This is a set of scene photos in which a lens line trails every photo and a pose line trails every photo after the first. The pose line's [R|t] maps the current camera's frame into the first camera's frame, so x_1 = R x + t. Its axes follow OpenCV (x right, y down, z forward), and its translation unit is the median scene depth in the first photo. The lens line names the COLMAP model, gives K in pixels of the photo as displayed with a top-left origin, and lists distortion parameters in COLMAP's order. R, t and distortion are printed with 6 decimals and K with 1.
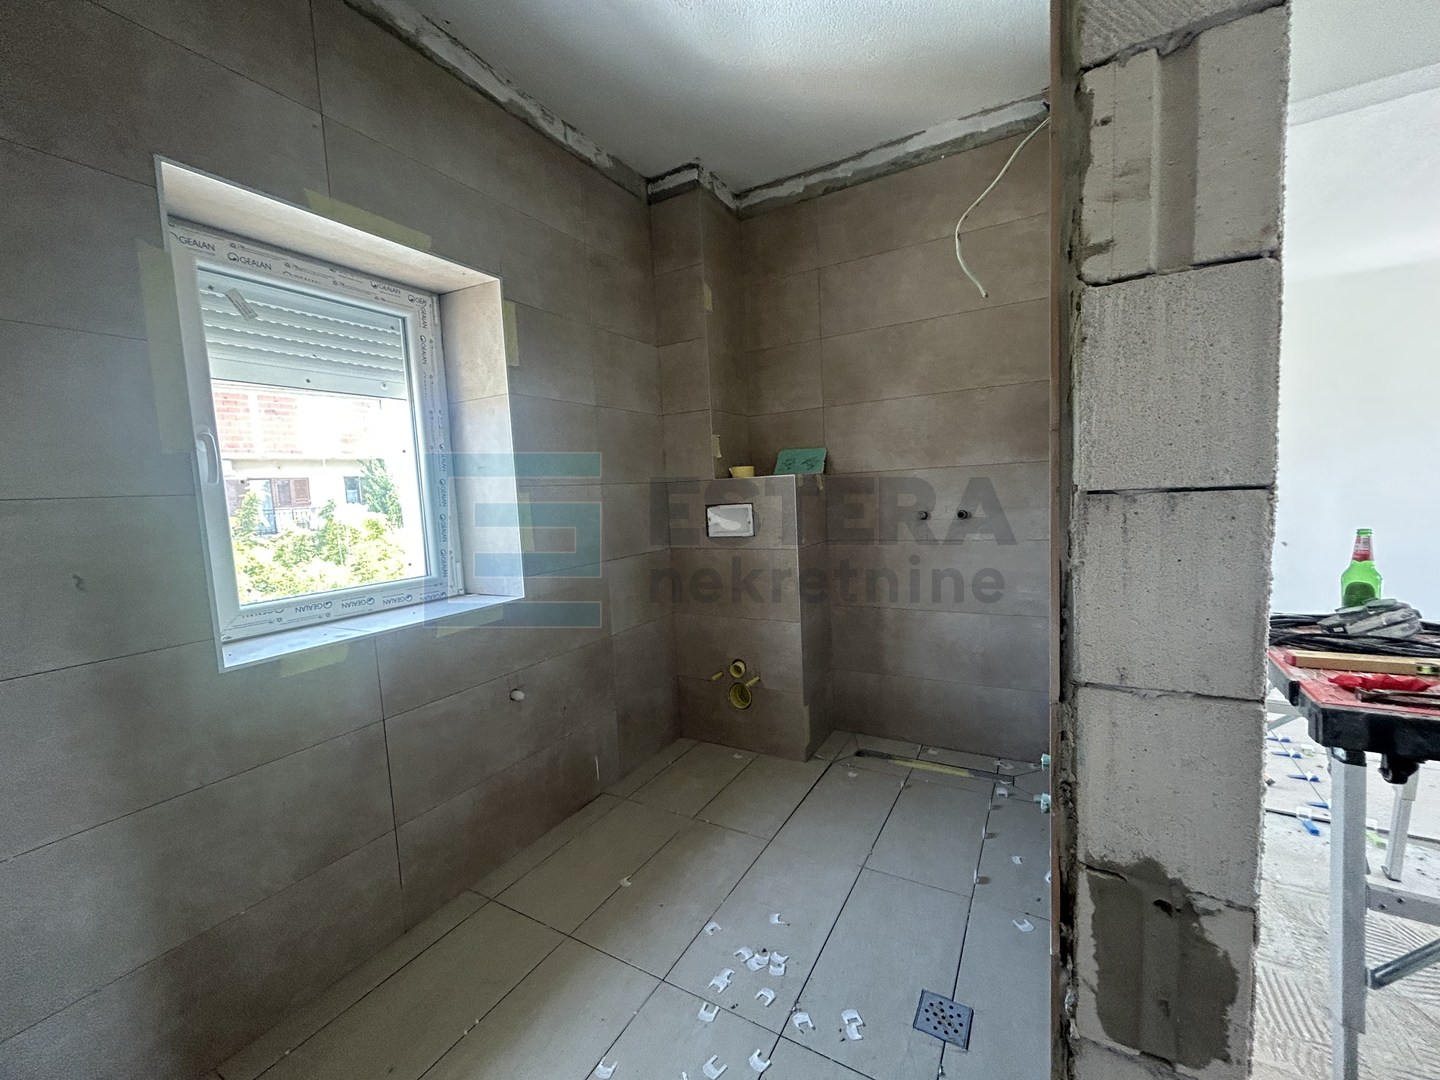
lens RADIAL K [[577.9, 0, 721.3], [0, 577.9, 539.7], [0, 0, 1]] dist [-0.001022, 0.000153]
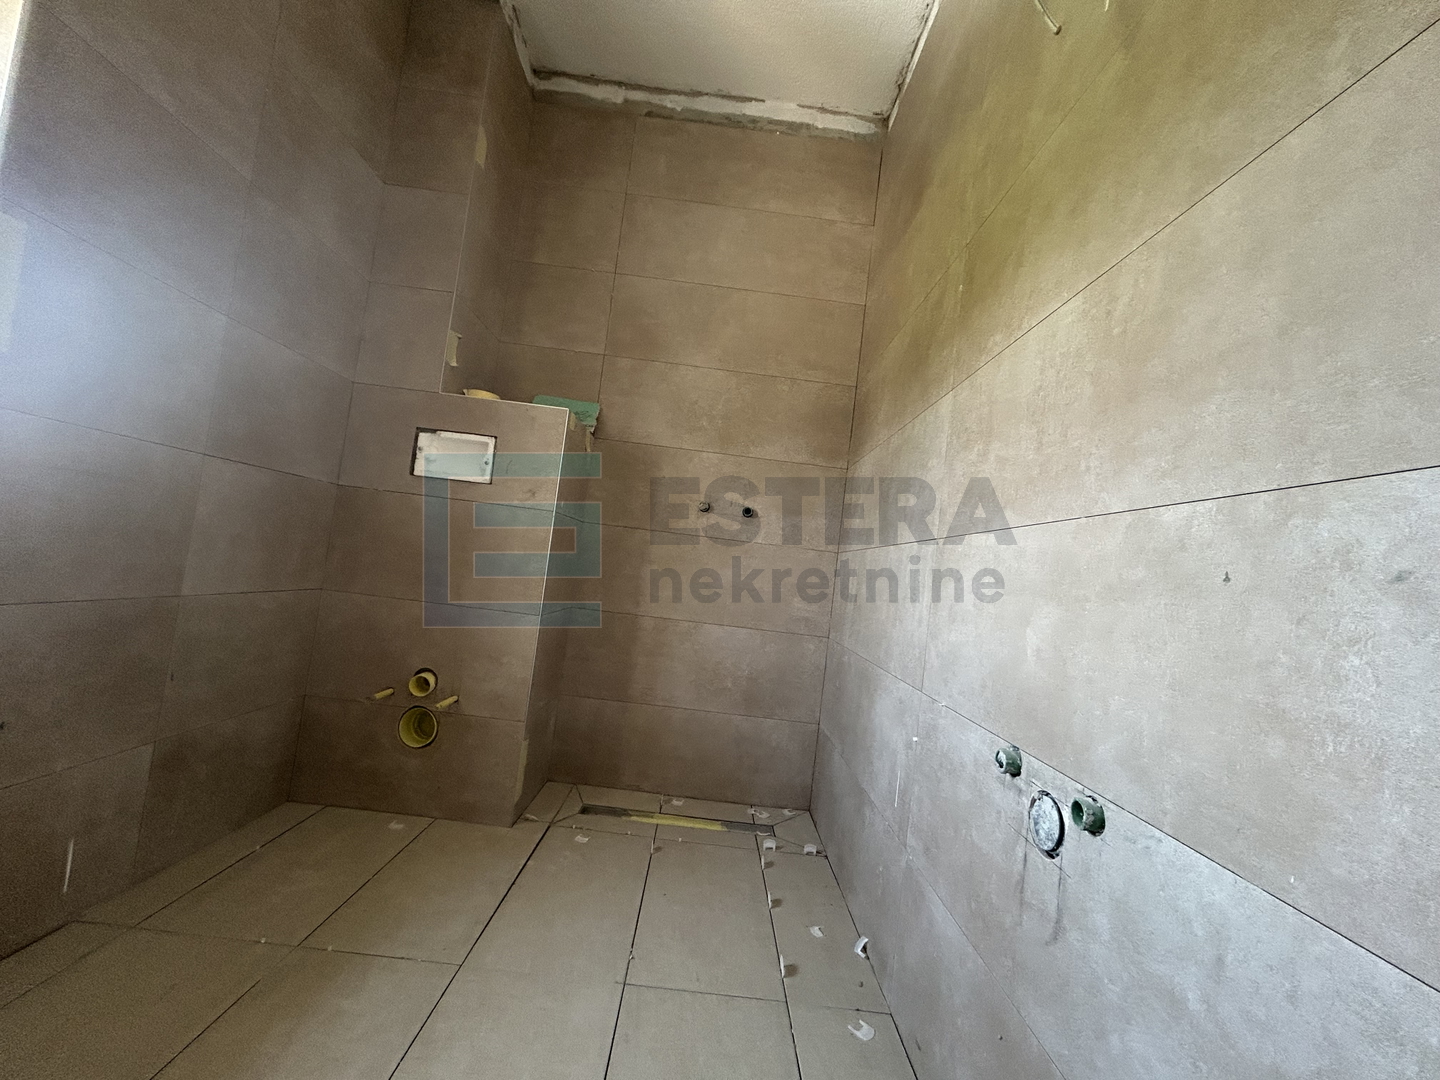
lens RADIAL K [[577.9, 0, 720.0], [0, 577.9, 539.1], [0, 0, 1]] dist [-0.001022, 0.000153]
pose [[0.844169, 0.180703, 0.504703, -0.047265], [-0.117859, 0.981000, -0.154105, 0.130171], [-0.522961, 0.070607, 0.849427, 0.276732]]
